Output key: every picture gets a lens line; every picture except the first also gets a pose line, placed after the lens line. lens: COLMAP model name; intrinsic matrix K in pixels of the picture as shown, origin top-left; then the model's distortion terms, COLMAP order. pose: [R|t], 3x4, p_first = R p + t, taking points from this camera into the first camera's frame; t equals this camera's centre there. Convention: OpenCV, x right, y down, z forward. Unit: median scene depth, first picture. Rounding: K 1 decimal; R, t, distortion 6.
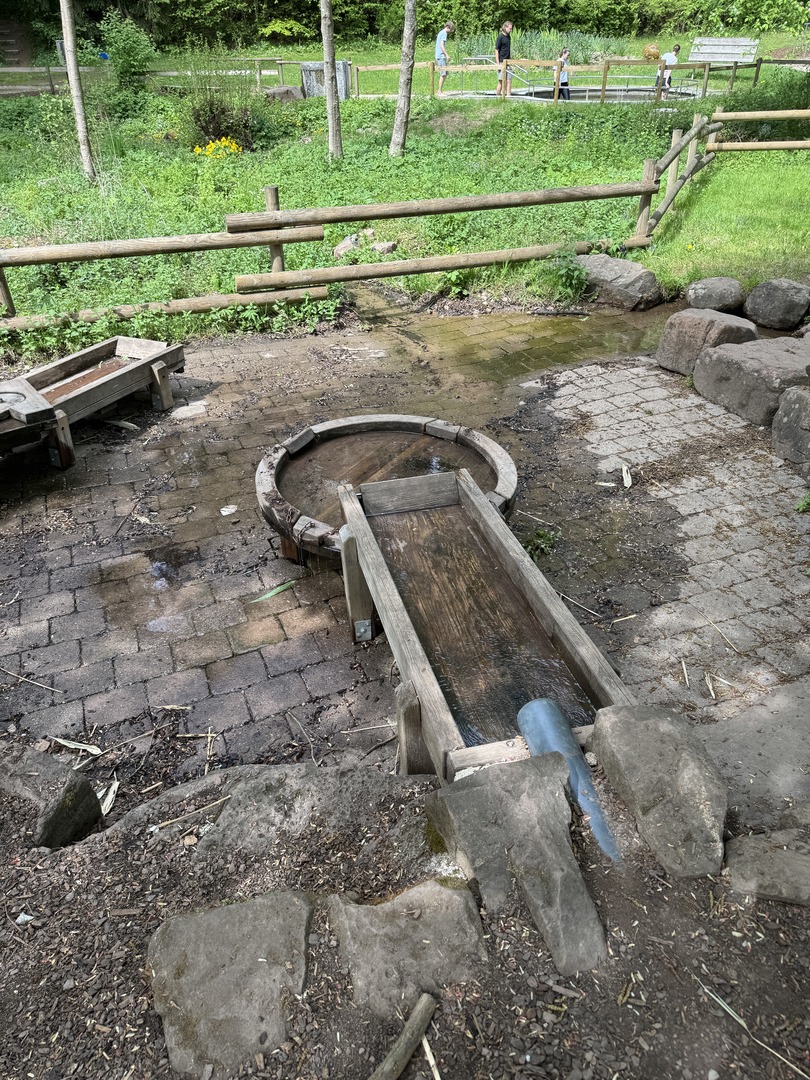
lens RADIAL K [[763.7, 0, 402.7], [0, 763.7, 565.3], [0, 0, 1]] dist [0.001355, -0.006959]
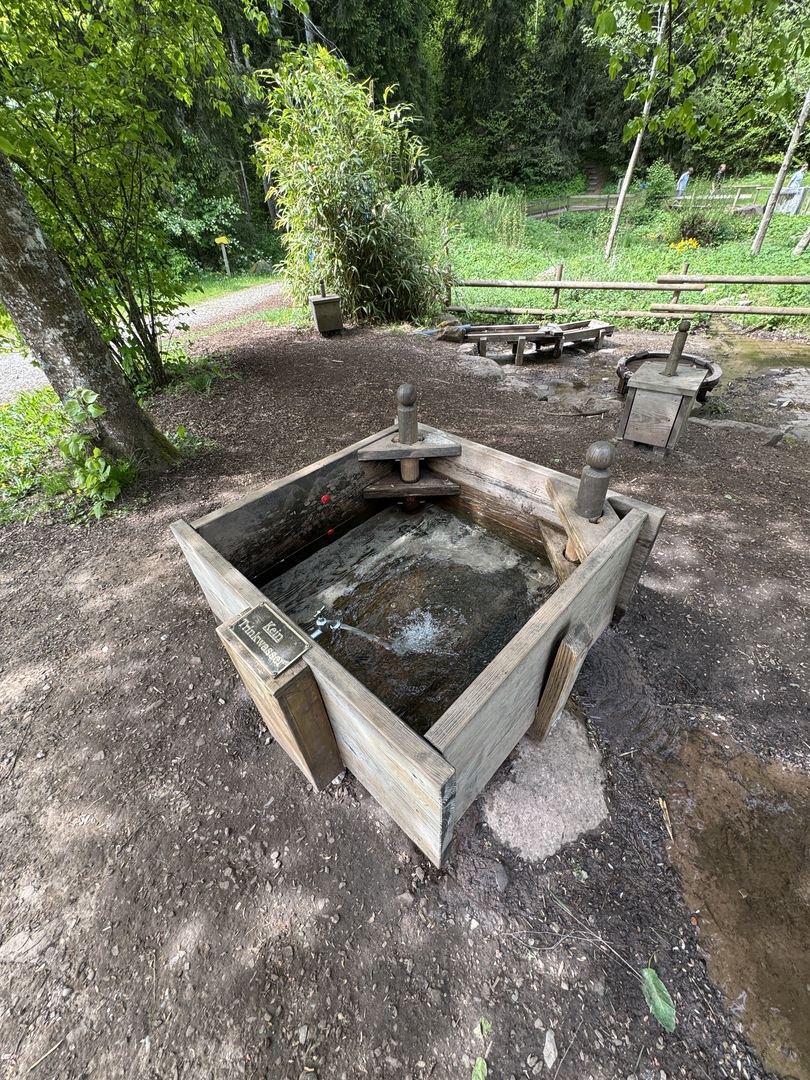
lens RADIAL K [[428.5, 0, 405.0], [0, 428.5, 540.0], [0, 0, 1]] dist [-0.000773, -0.000532]
pose [[0.748991, 0.401230, -0.527283, 0.183993], [-0.341943, 0.915708, 0.211077, 0.248238], [0.567528, 0.022206, 0.823055, -0.454322]]
